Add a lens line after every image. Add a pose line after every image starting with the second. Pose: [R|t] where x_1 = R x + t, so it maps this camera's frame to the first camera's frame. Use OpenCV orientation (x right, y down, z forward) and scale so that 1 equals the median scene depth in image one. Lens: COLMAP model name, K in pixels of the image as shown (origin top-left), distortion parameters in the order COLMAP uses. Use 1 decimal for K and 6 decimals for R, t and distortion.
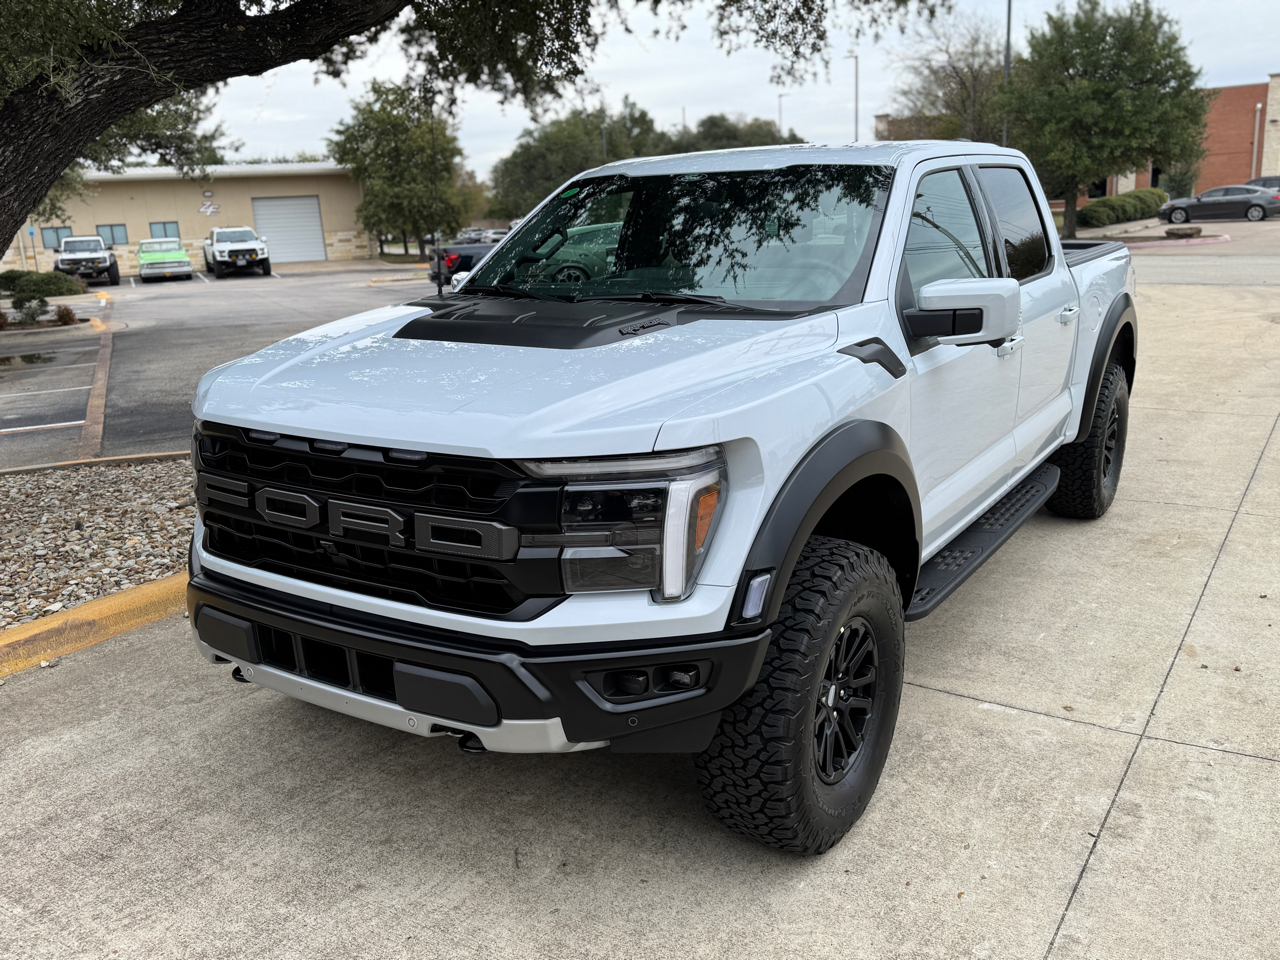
lens RADIAL K [[1016.2, 0, 658.2], [0, 1016.2, 460.4], [0, 0, 1]] dist [-0.006813, -0.017789]
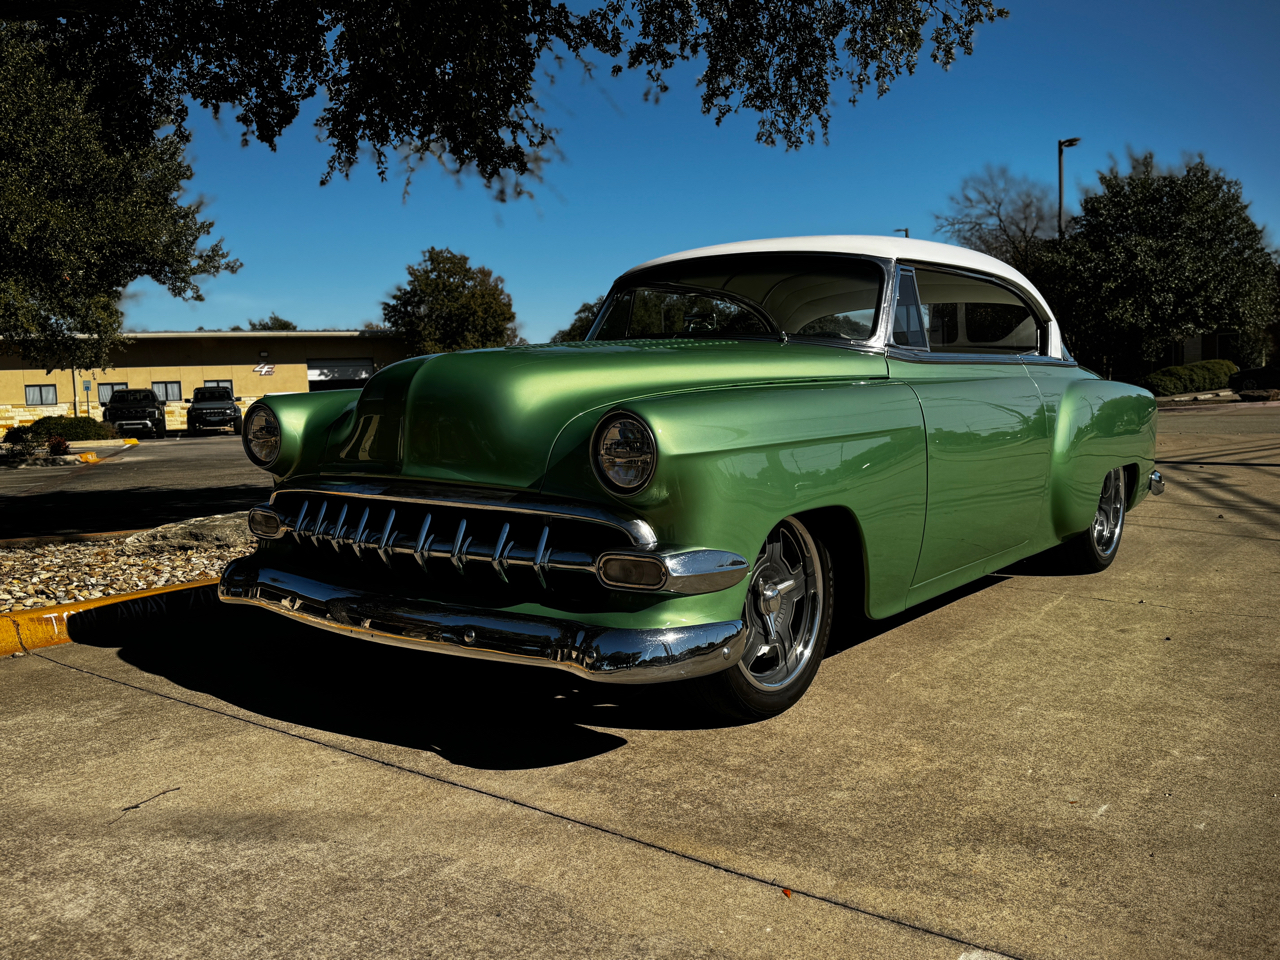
lens RADIAL K [[1016.2, 0, 658.2], [0, 1016.2, 460.4], [0, 0, 1]] dist [-0.006813, -0.017789]
pose [[0.997918, 0.013795, -0.062995, 0.039289], [-0.024506, 0.984690, -0.172581, 0.019957], [0.059650, 0.173765, 0.982979, 0.096611]]
